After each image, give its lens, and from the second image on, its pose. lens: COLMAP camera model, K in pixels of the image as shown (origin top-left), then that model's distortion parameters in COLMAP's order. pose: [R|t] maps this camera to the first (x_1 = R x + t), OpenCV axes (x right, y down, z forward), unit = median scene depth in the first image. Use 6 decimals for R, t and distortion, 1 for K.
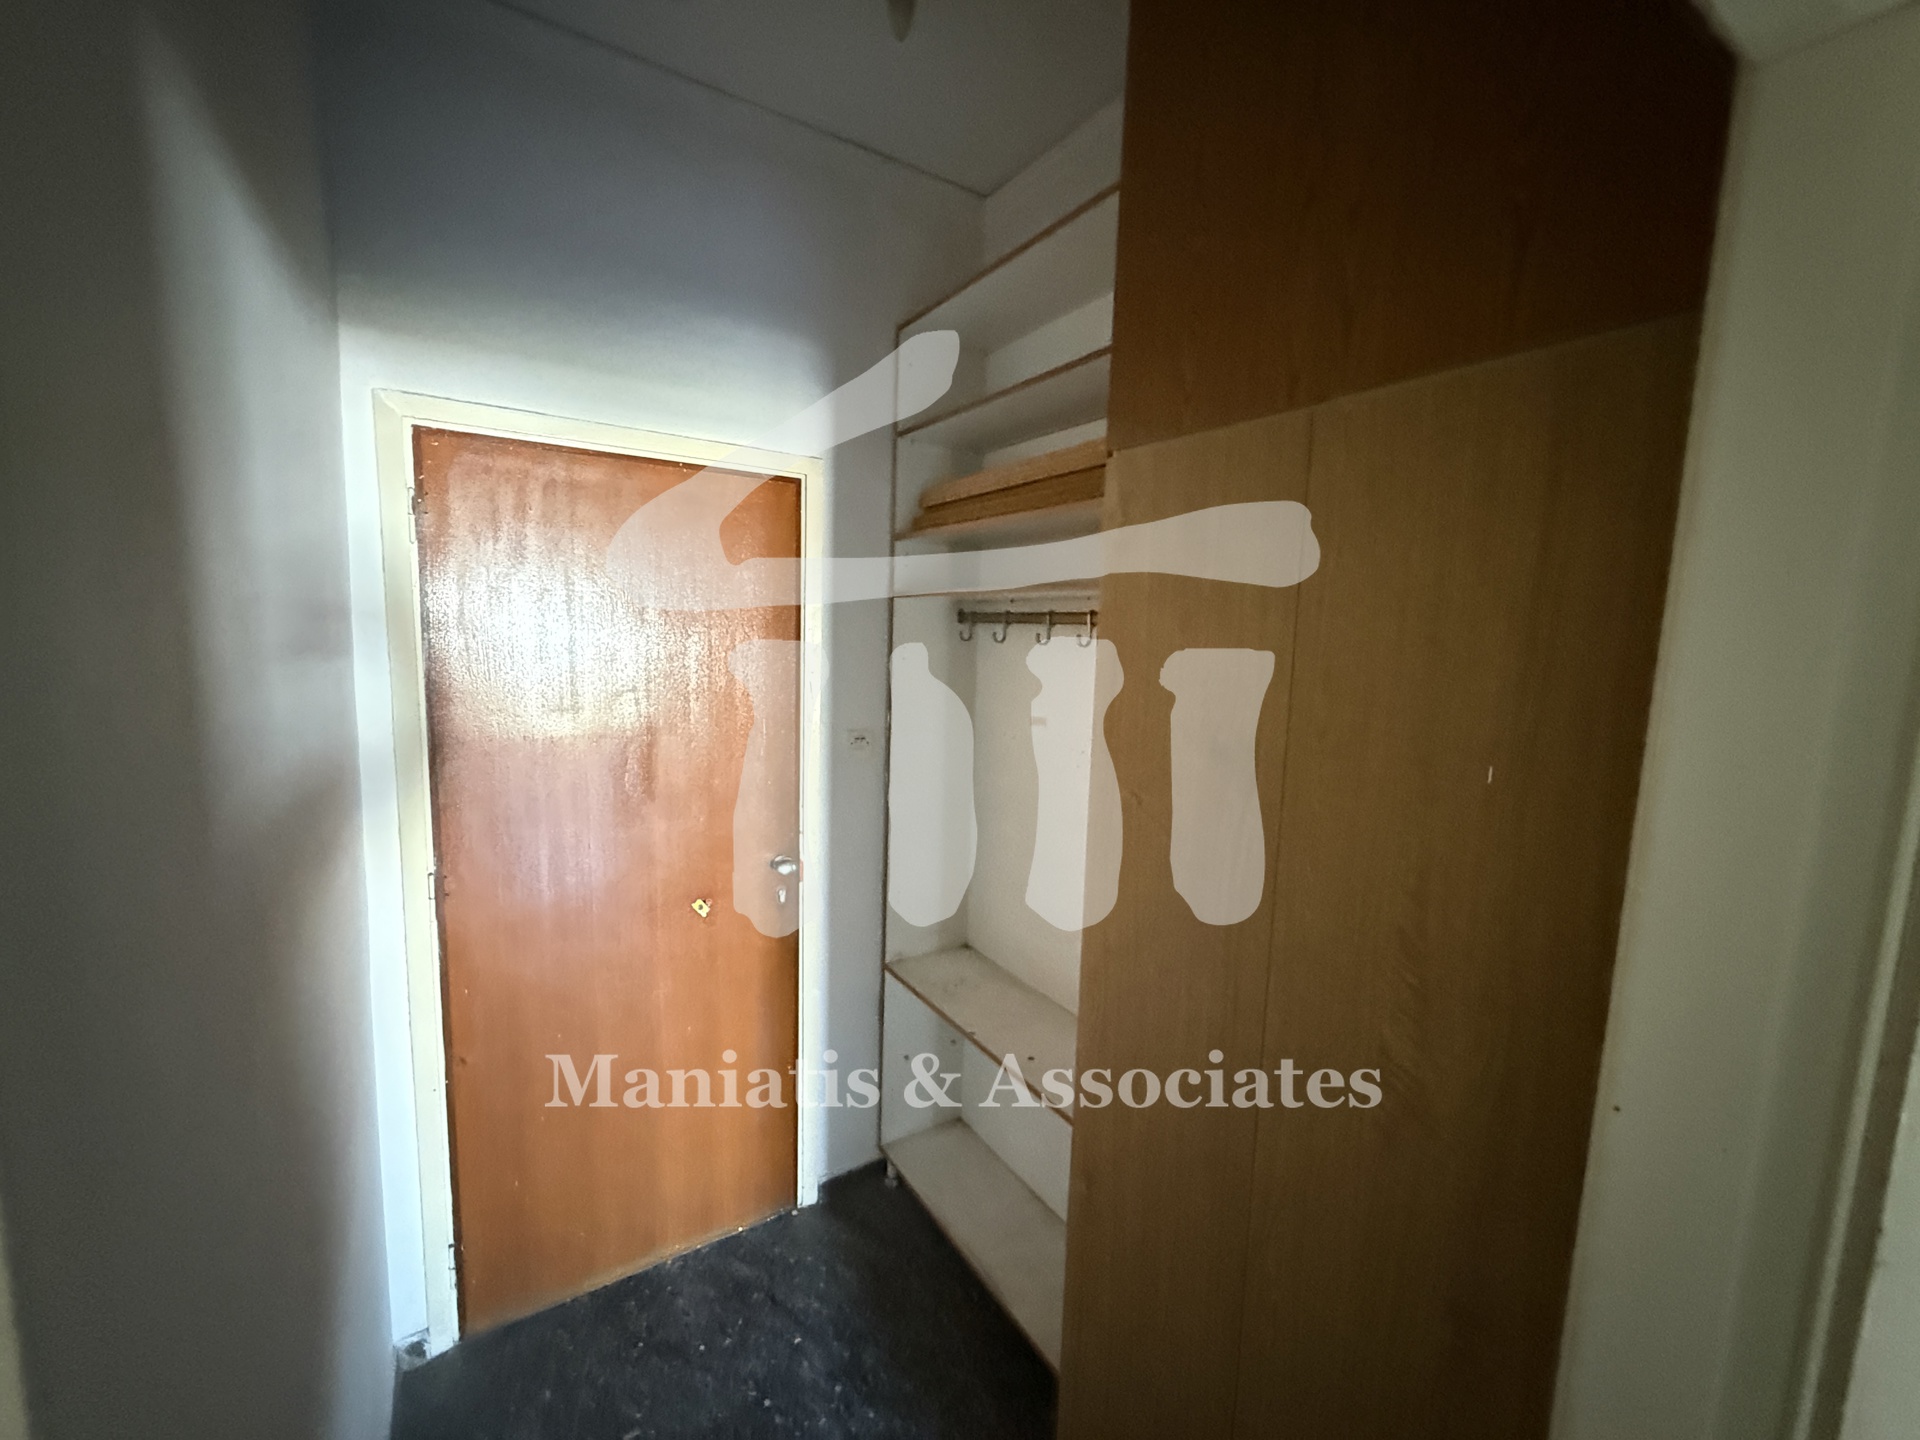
lens RADIAL K [[765.9, 0, 953.9], [0, 765.9, 716.5], [0, 0, 1]] dist [0.000851, 0.000023]
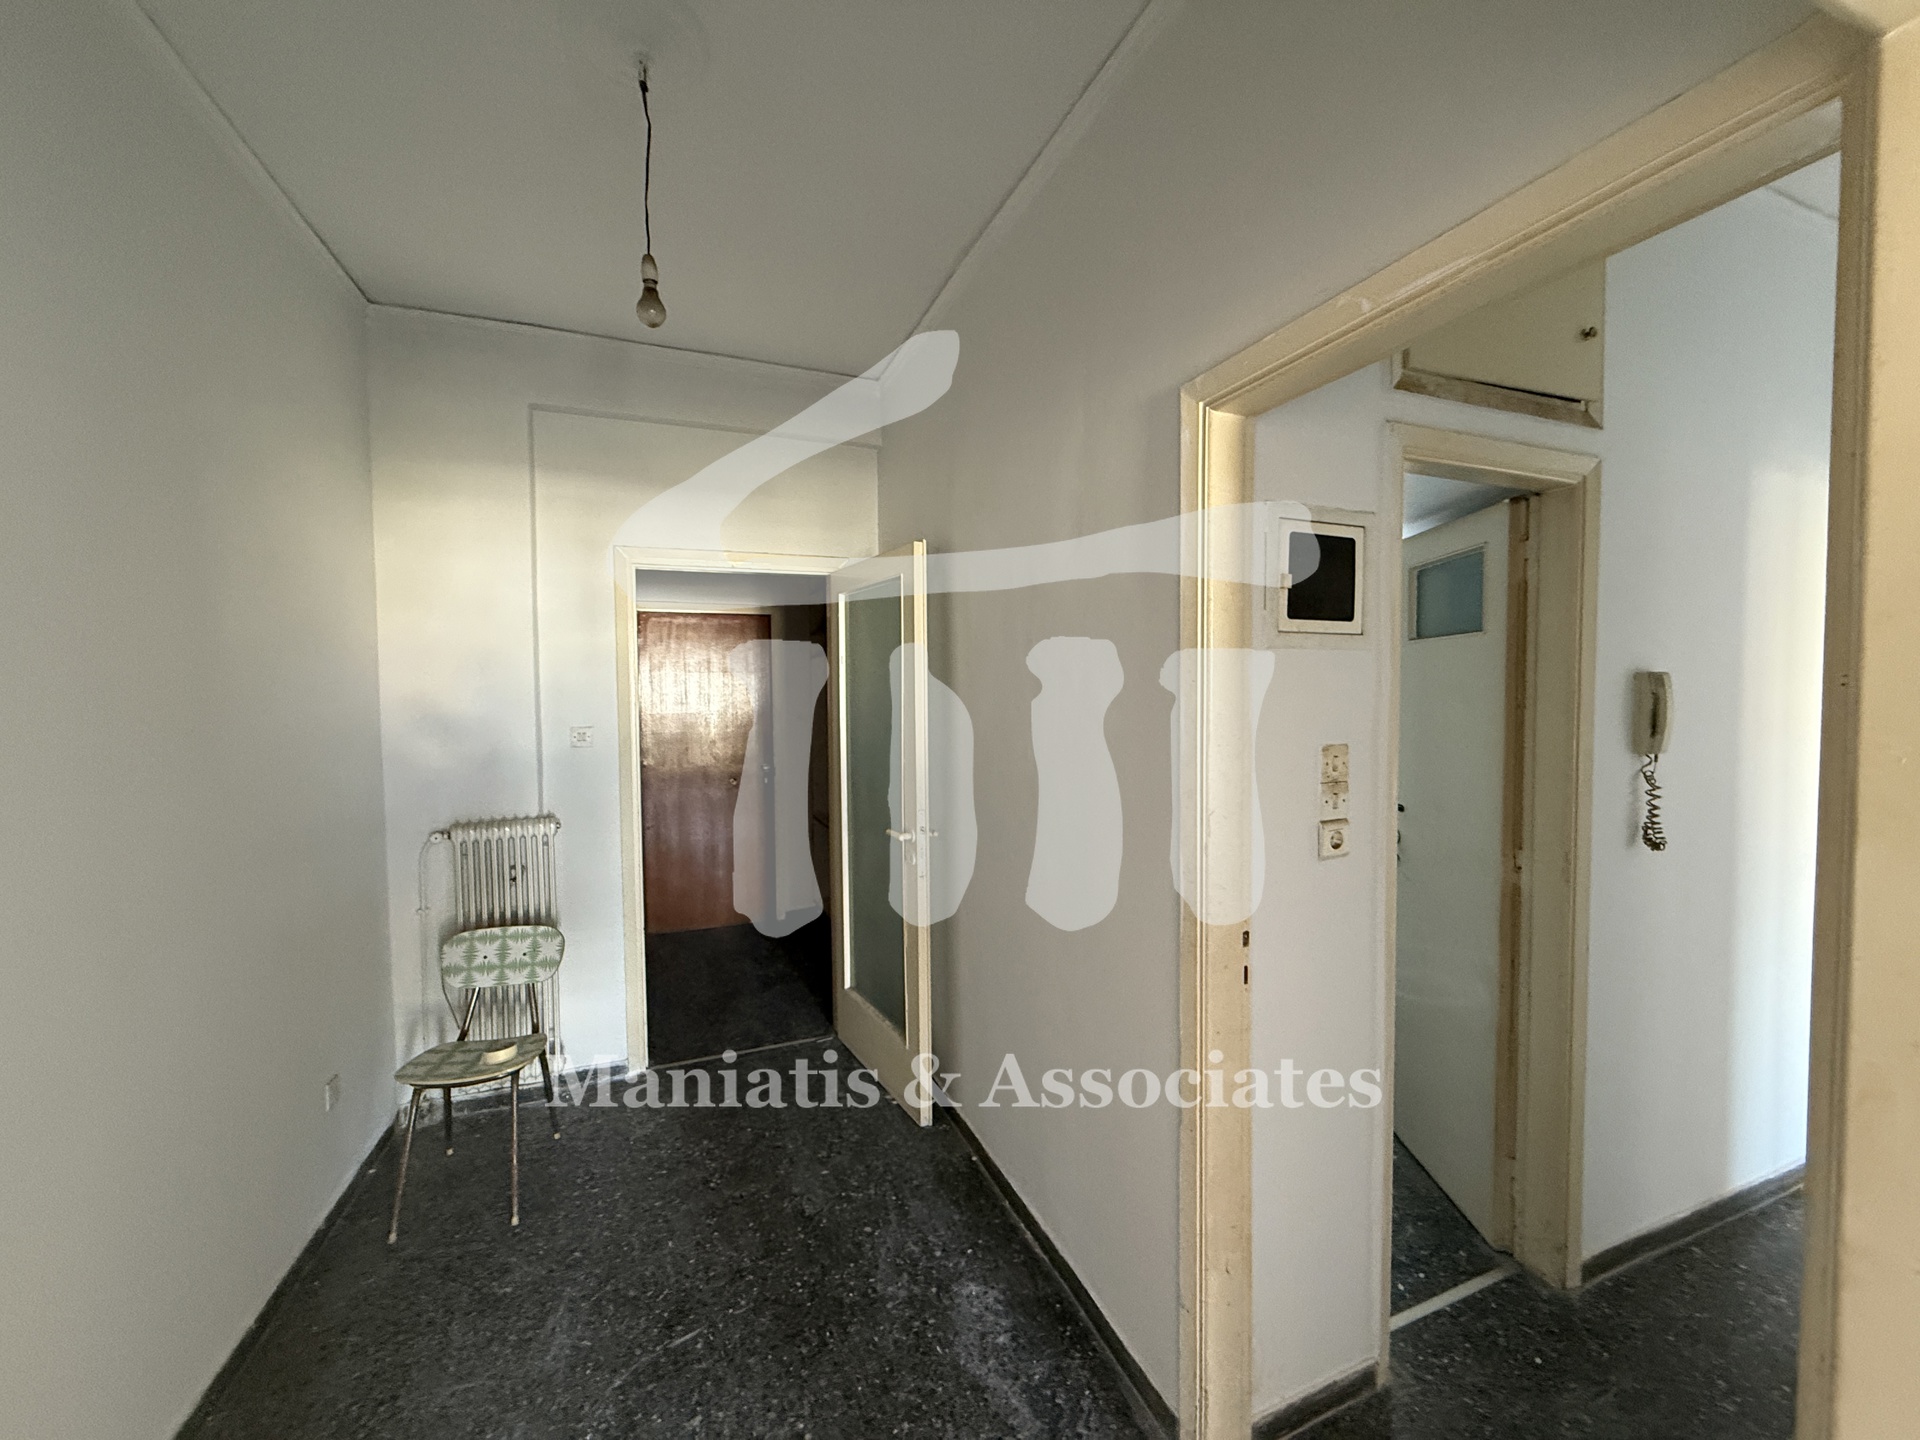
lens RADIAL K [[763.4, 0, 954.7], [0, 763.4, 719.5], [0, 0, 1]] dist [-0.001048, 0.000432]
pose [[0.978900, -0.038602, -0.200660, 1.067142], [0.018467, 0.994689, -0.101260, 0.364048], [0.203503, 0.095418, 0.974414, -1.577751]]
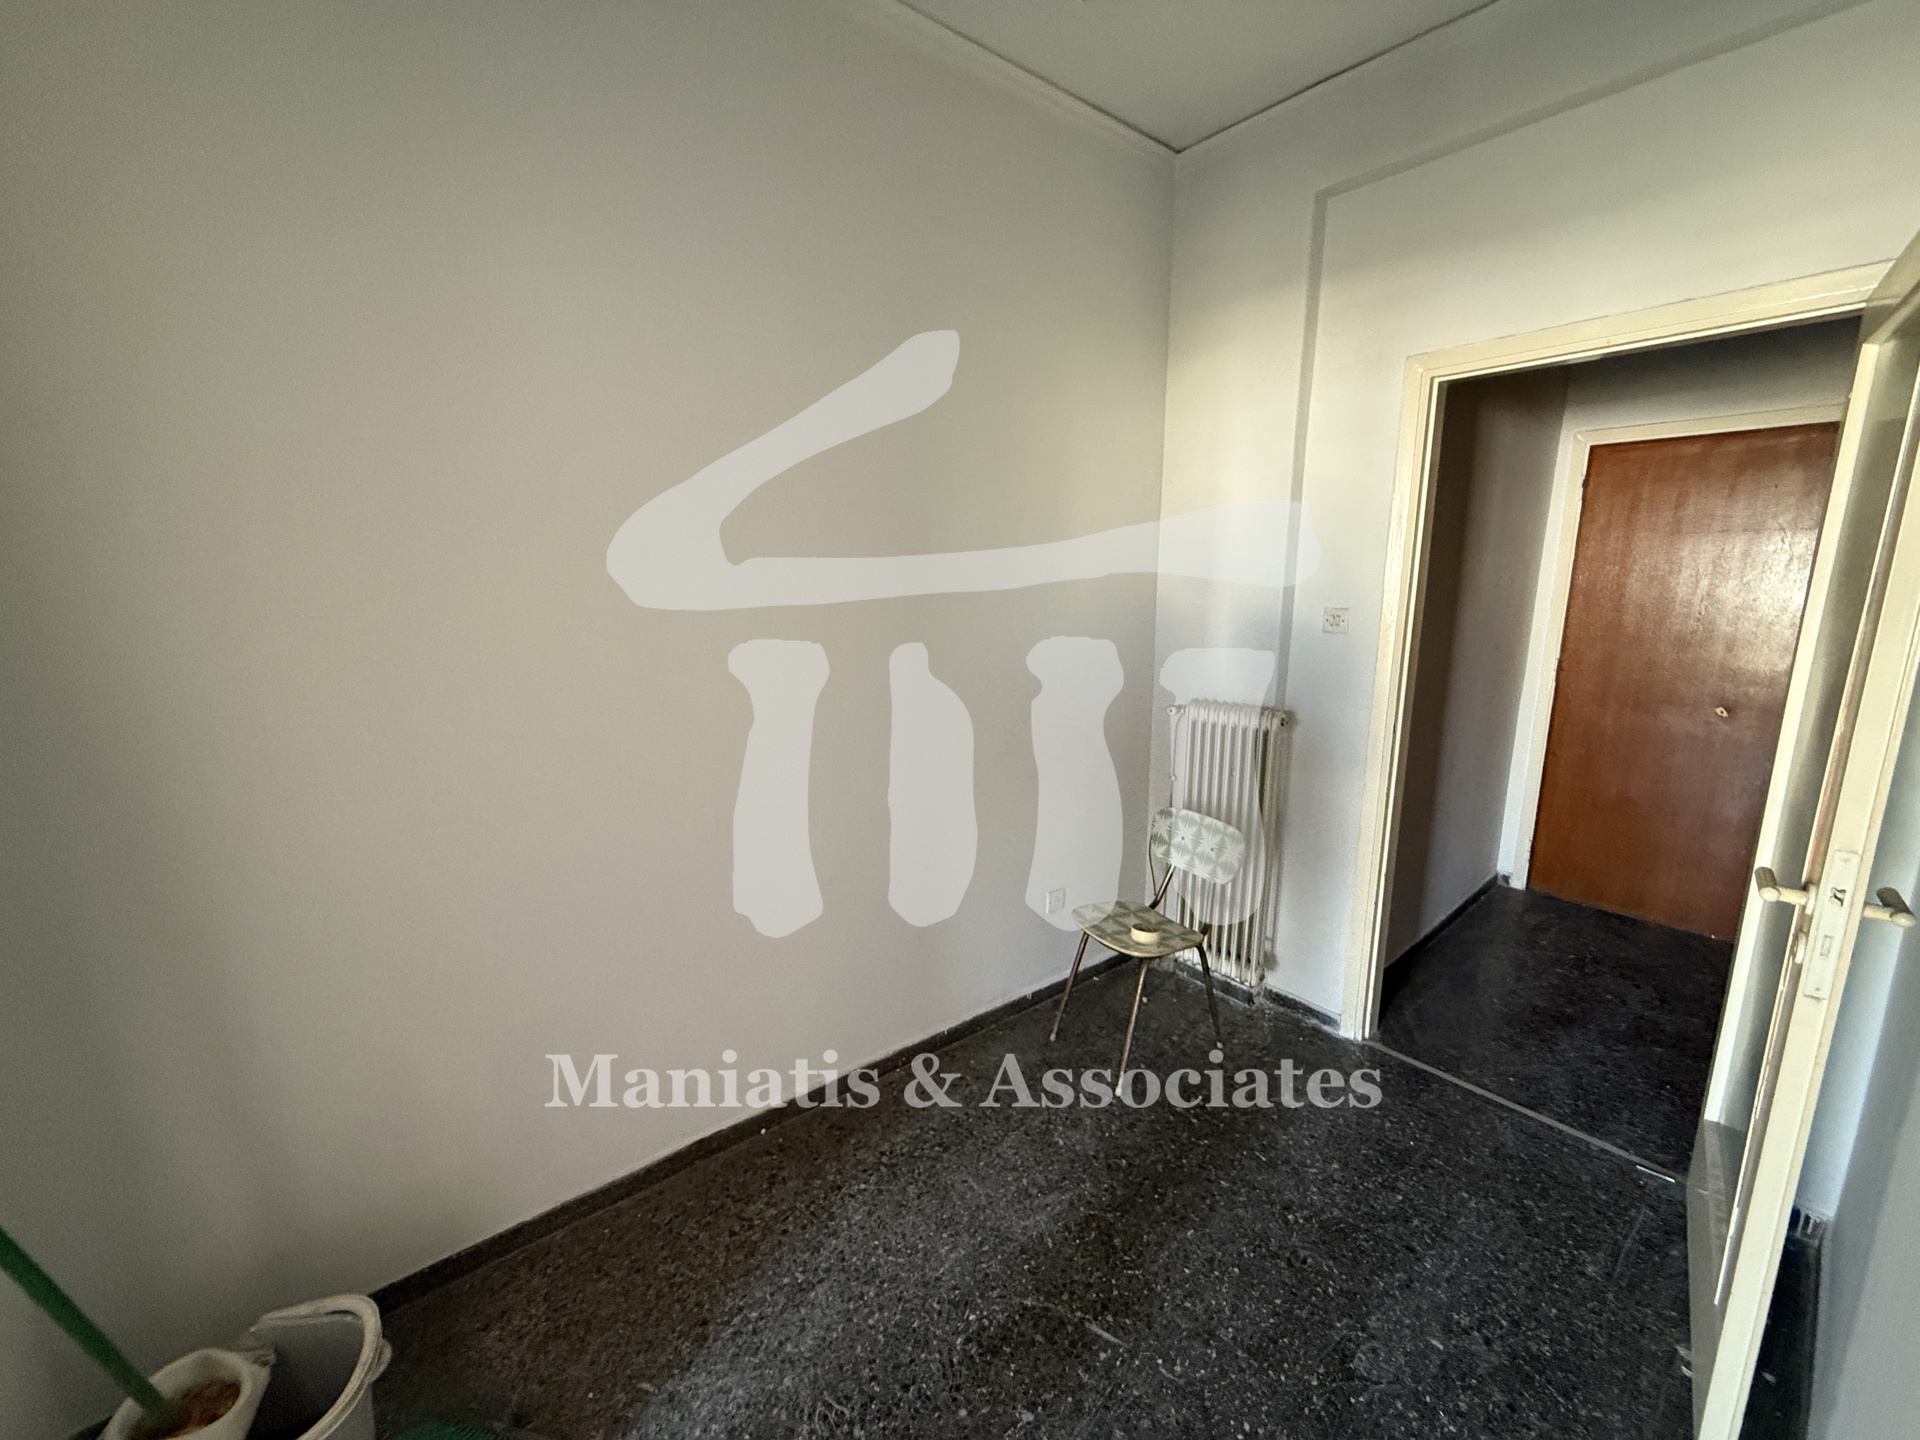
lens RADIAL K [[763.4, 0, 954.7], [0, 763.4, 719.5], [0, 0, 1]] dist [-0.001048, 0.000432]
pose [[0.109774, 0.145537, -0.983244, 1.221208], [-0.122819, 0.983627, 0.131882, 0.290756], [0.986339, 0.106283, 0.125851, -0.887628]]
